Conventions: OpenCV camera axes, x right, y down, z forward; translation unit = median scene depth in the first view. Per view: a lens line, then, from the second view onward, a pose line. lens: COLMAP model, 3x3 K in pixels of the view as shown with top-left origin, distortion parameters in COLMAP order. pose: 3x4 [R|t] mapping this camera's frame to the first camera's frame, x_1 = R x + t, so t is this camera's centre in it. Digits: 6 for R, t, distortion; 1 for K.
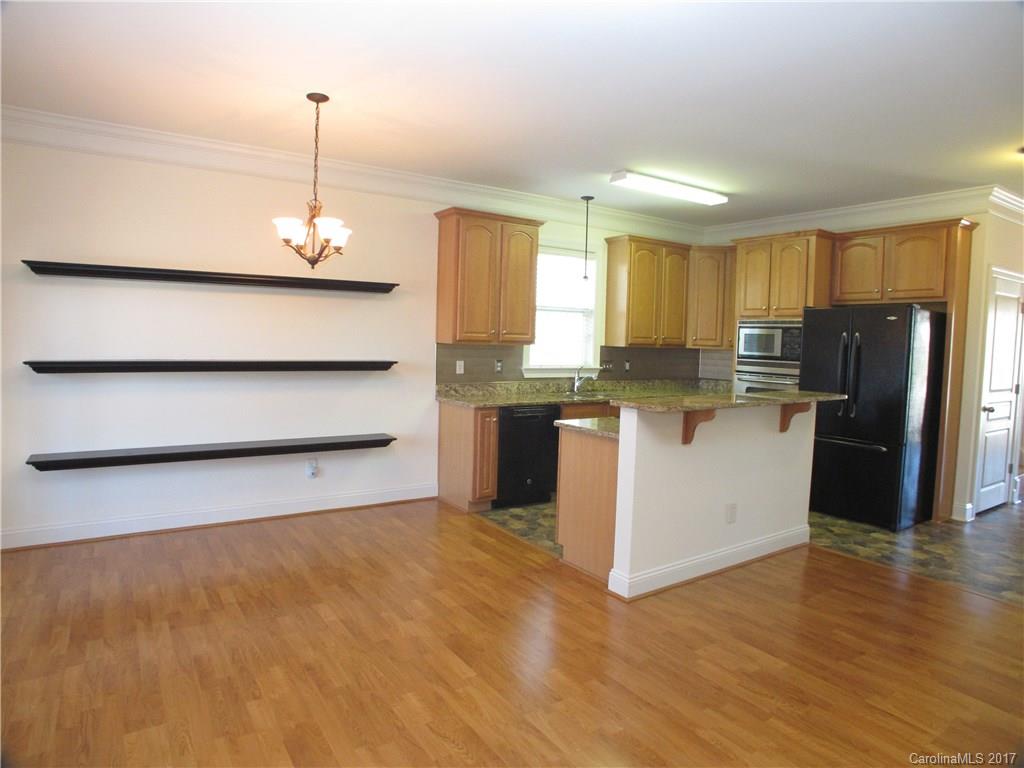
lens RADIAL K [[626.1, 0, 512.0], [0, 626.1, 384.0], [0, 0, 1]] dist [-0.103399, 0.051605]
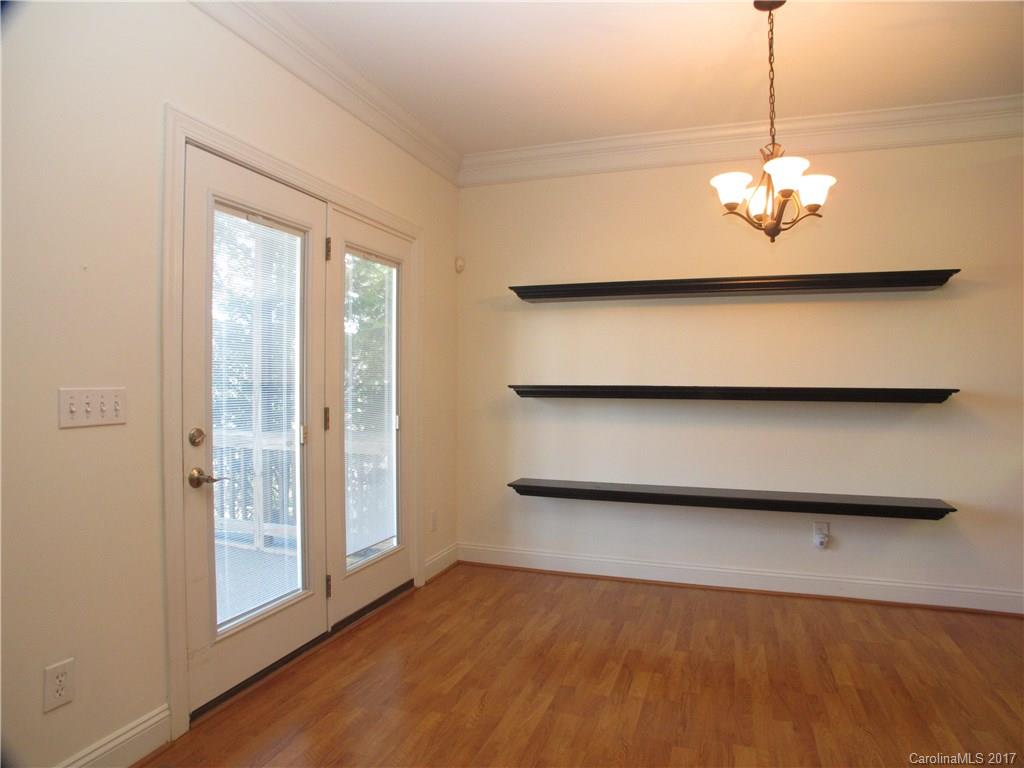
lens RADIAL K [[626.1, 0, 512.0], [0, 626.1, 384.0], [0, 0, 1]] dist [-0.103399, 0.051605]
pose [[0.608006, -0.018457, -0.793718, 0.038068], [-0.049131, 0.996939, -0.060818, 0.025603], [0.792411, 0.075973, 0.605238, 0.344483]]
